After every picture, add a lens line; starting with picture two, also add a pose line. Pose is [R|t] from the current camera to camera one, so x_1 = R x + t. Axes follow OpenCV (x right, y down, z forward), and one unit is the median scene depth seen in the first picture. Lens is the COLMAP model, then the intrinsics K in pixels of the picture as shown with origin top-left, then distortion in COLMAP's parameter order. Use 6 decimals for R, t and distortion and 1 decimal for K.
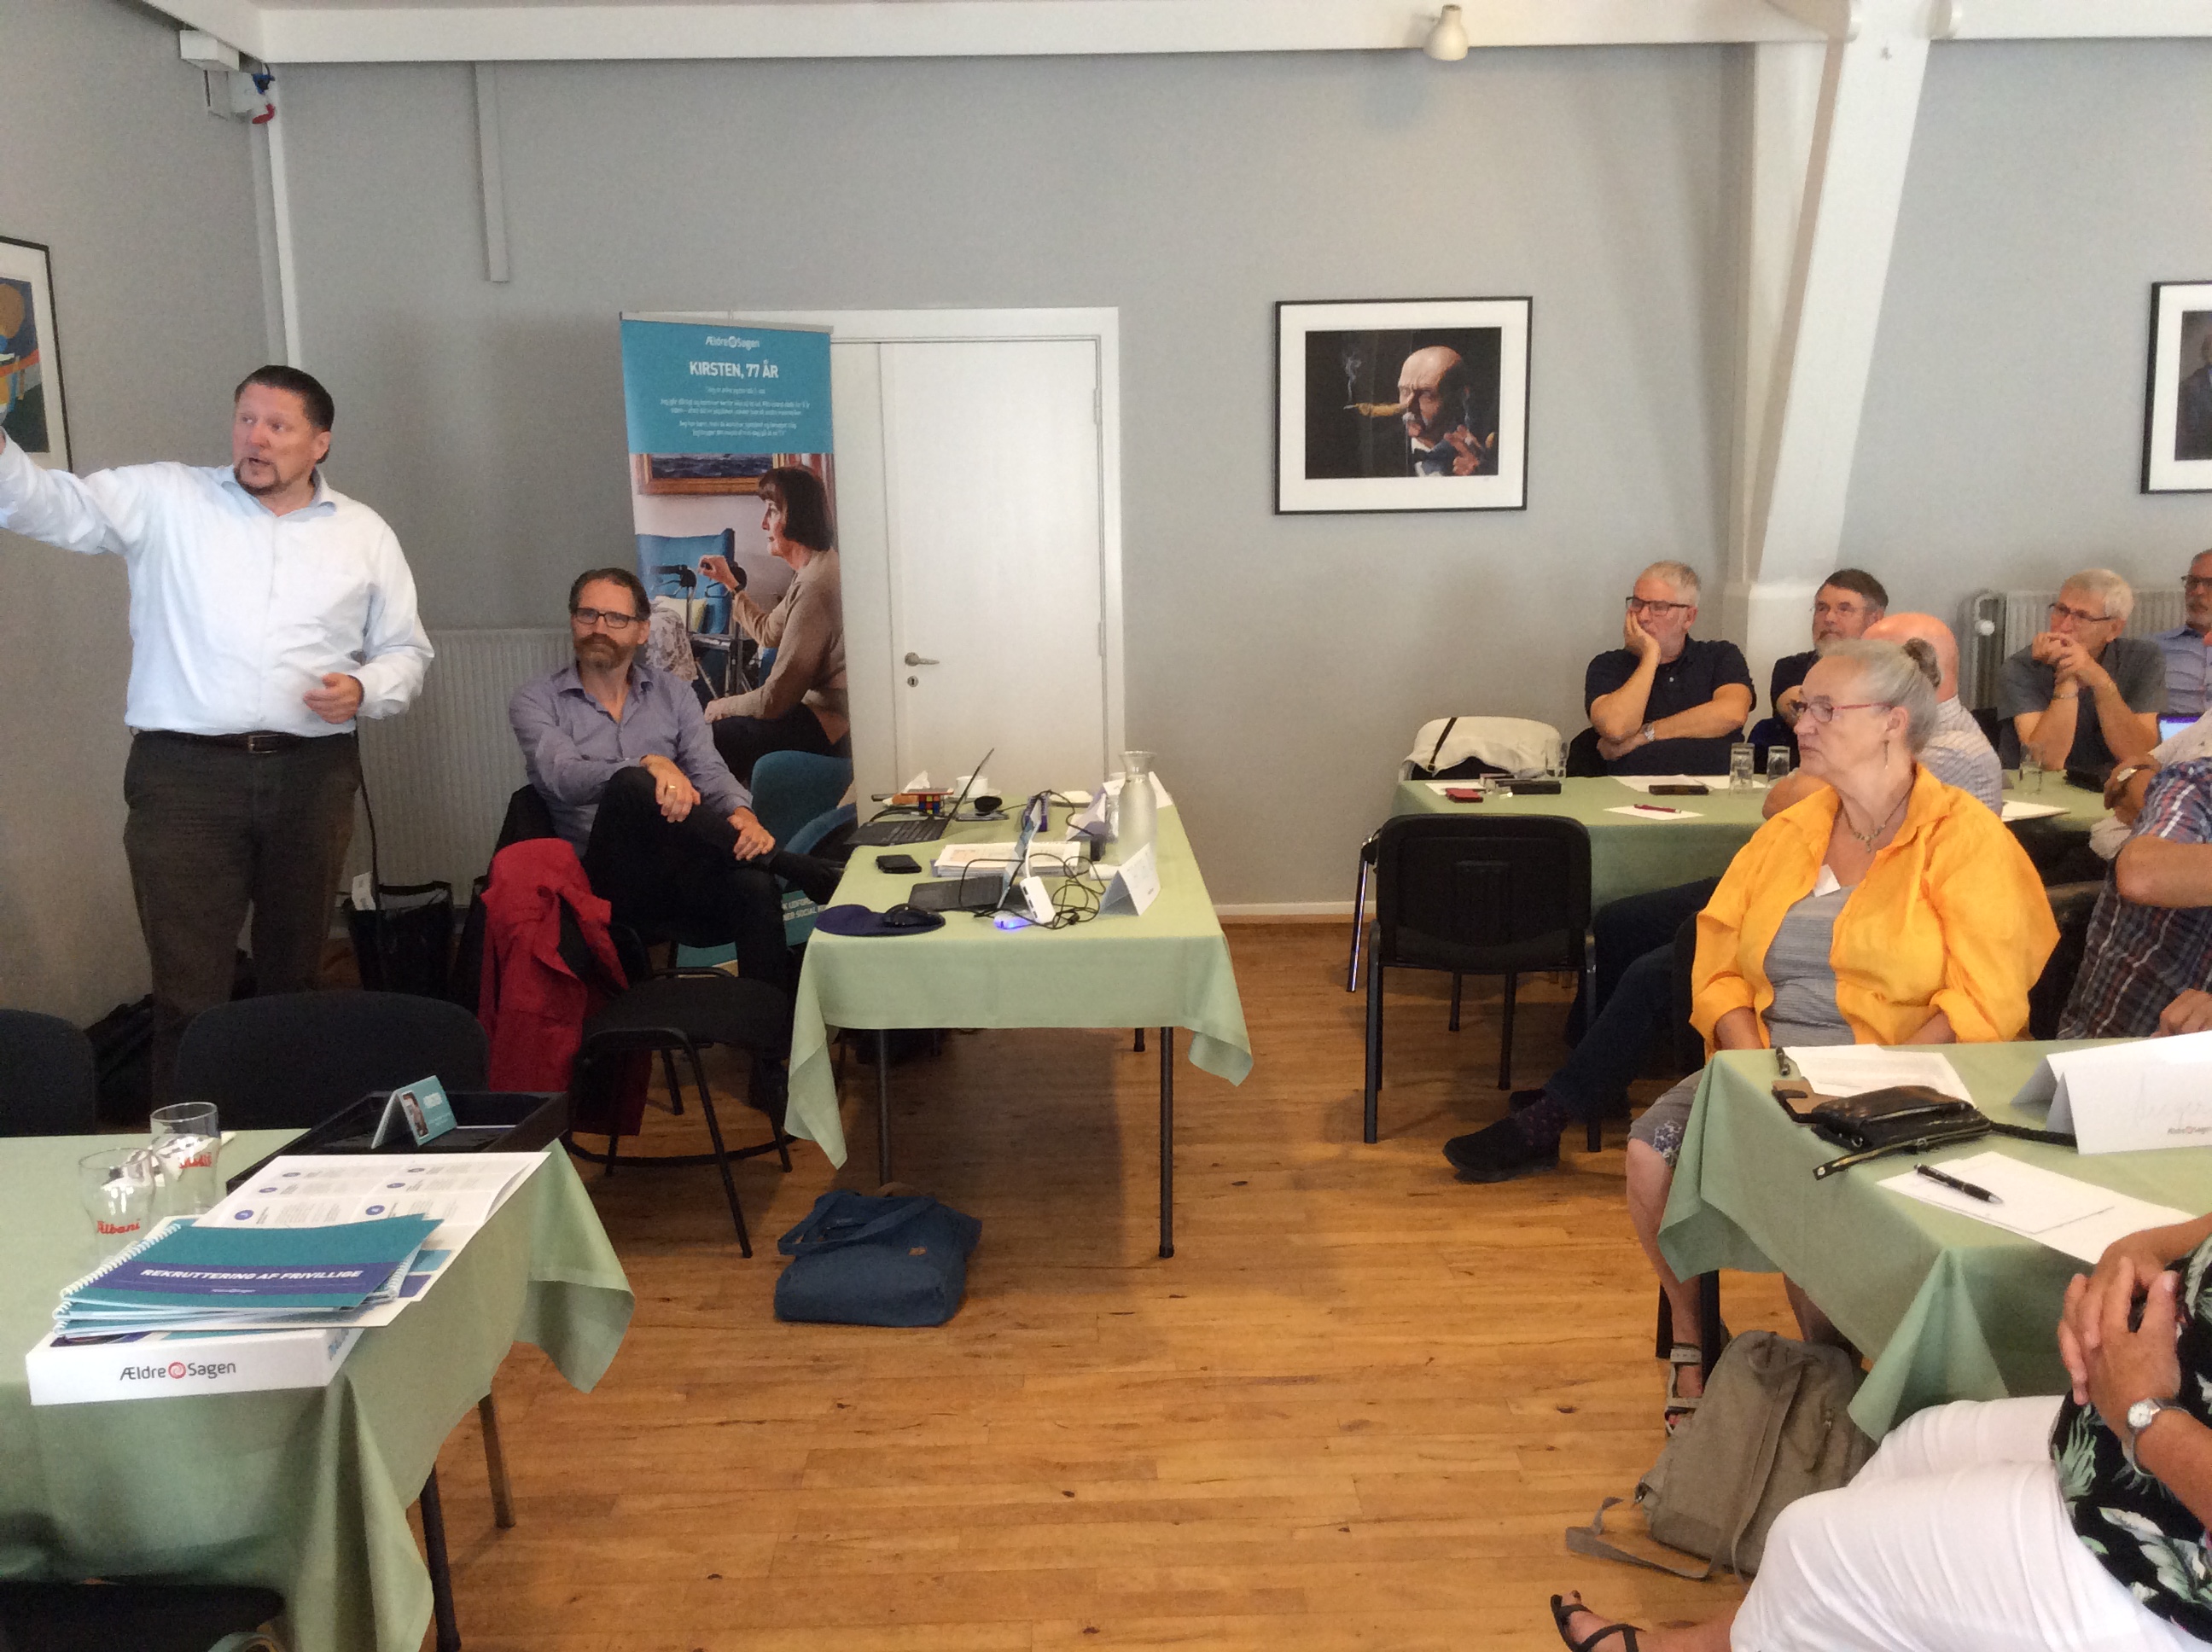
lens RADIAL K [[2029.2, 0, 1049.3], [0, 2029.2, 822.6], [0, 0, 1]] dist [0.008662, -0.001602]
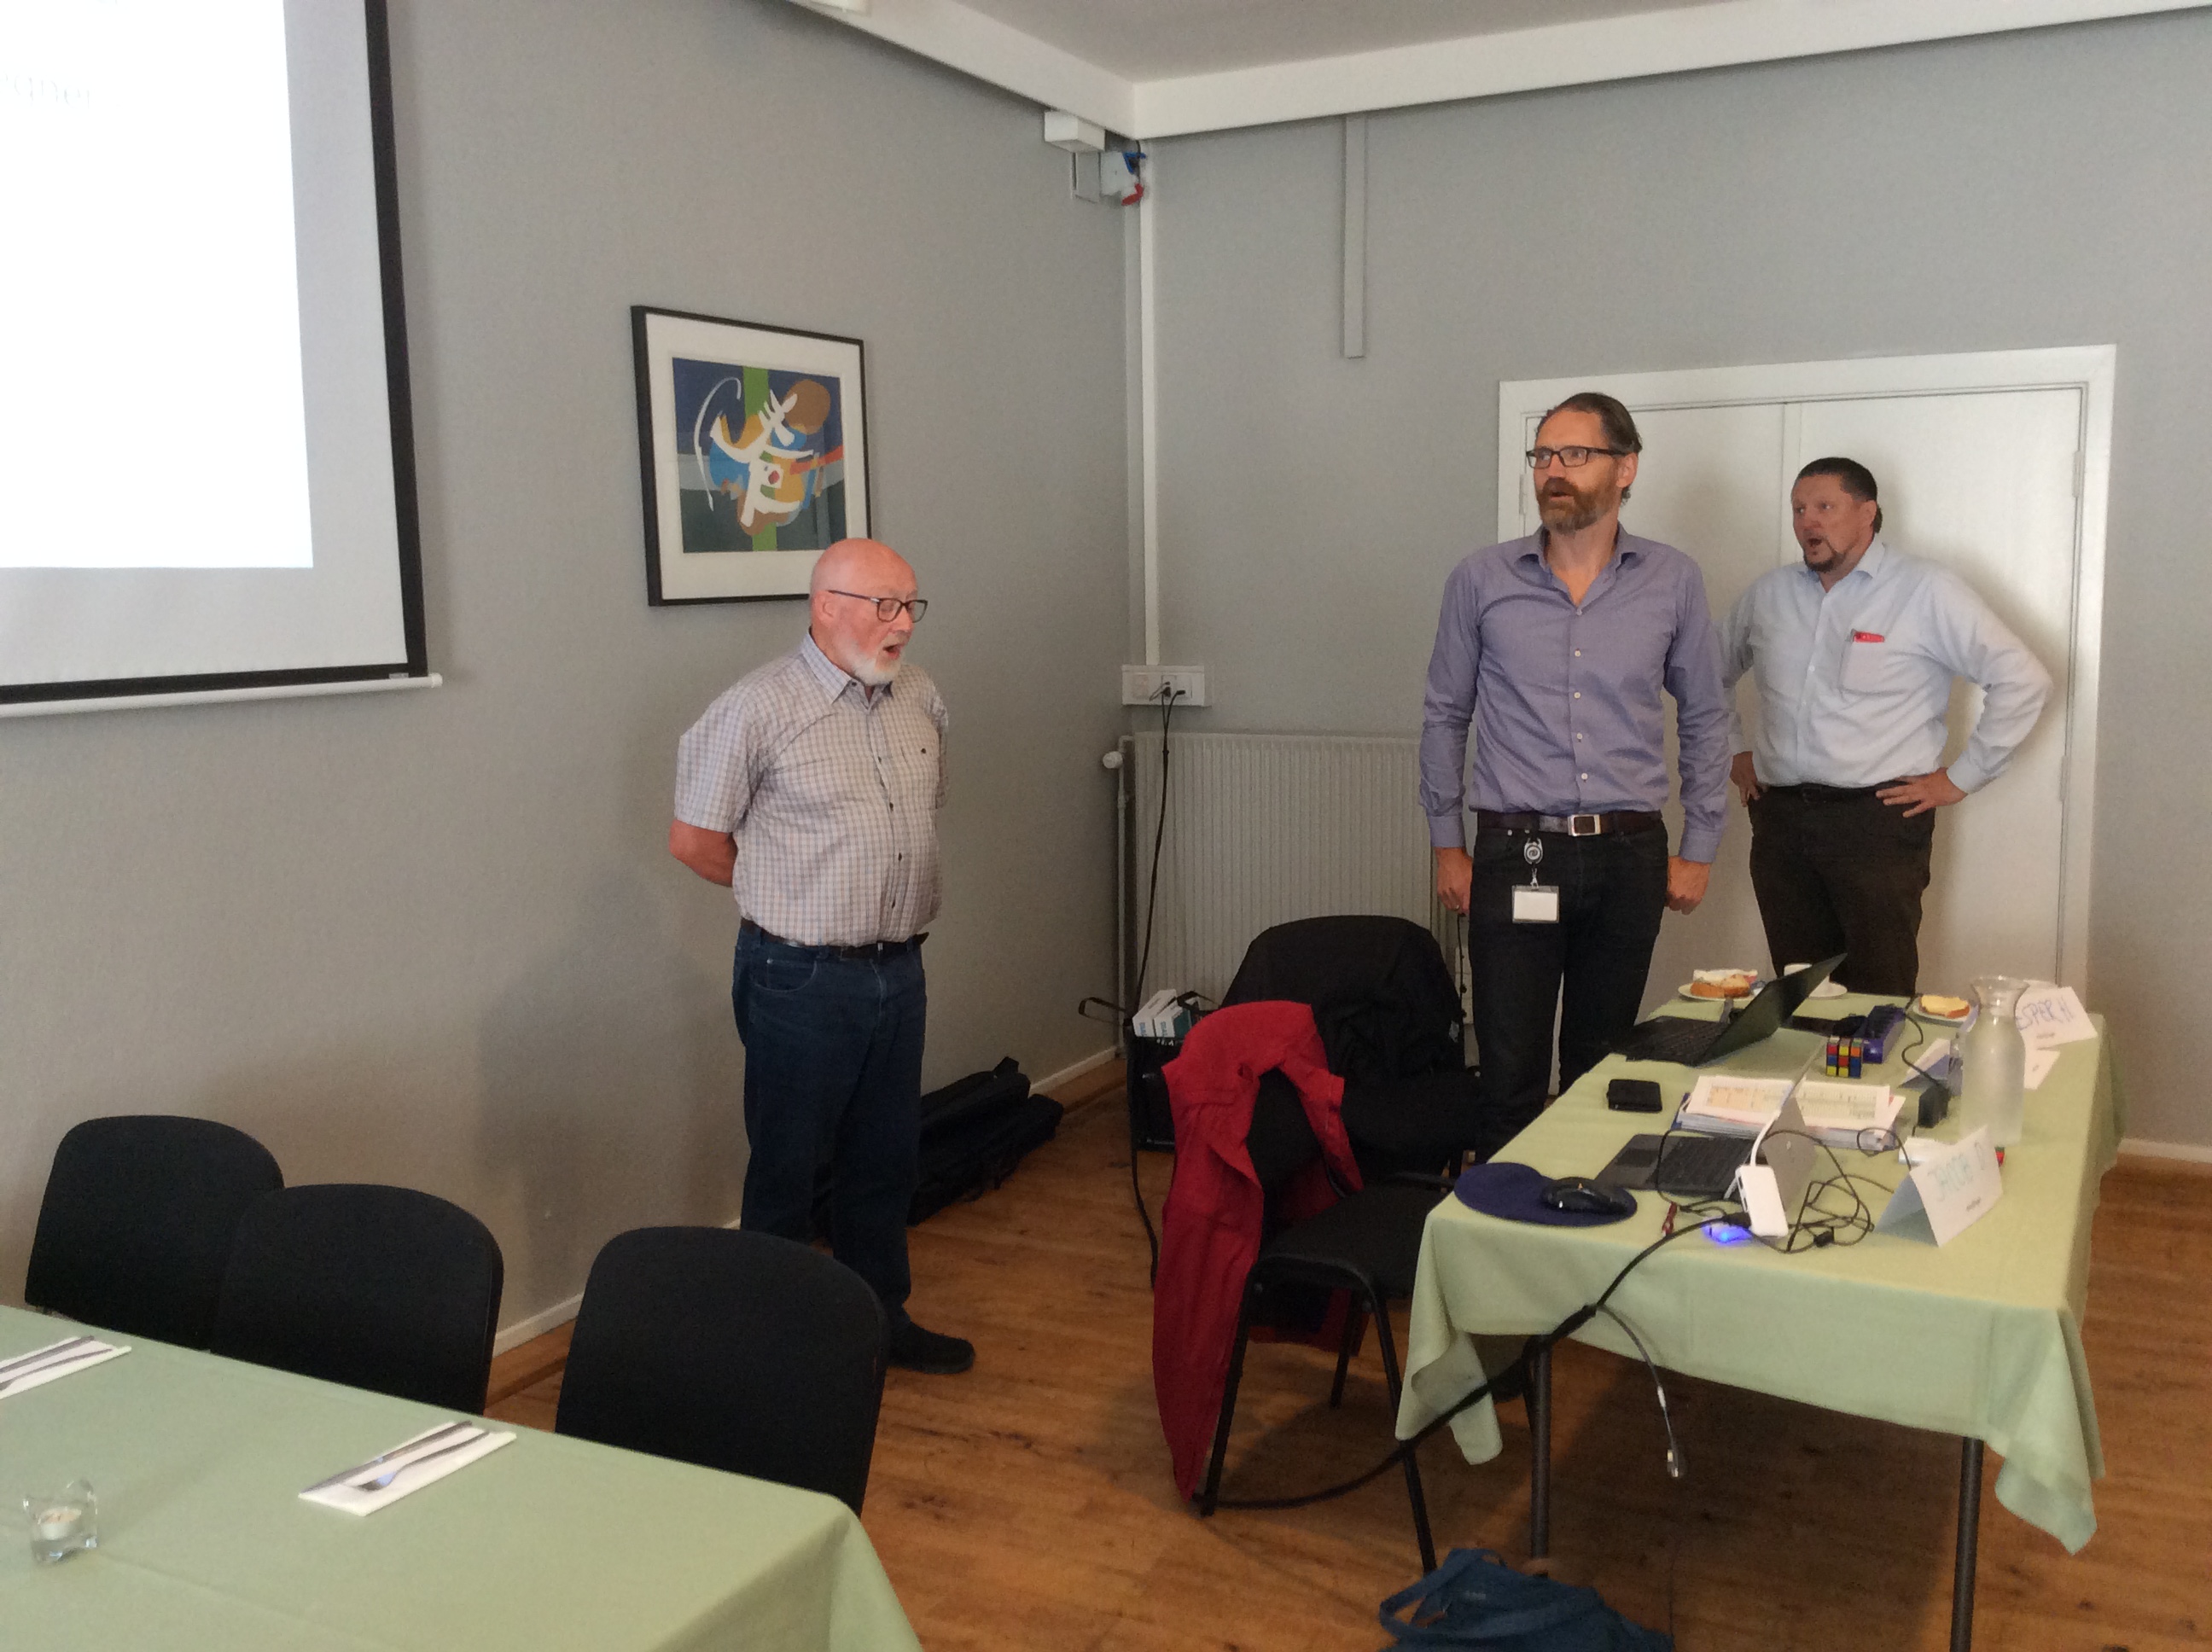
lens RADIAL K [[2012.0, 0, 1116.4], [0, 2012.0, 841.2], [0, 0, 1]] dist [0.101993, -0.207888]
pose [[0.890623, 0.056561, -0.451211, 0.069150], [-0.071153, 0.997346, -0.015426, -0.038894], [0.449141, 0.045844, 0.892284, 0.206297]]
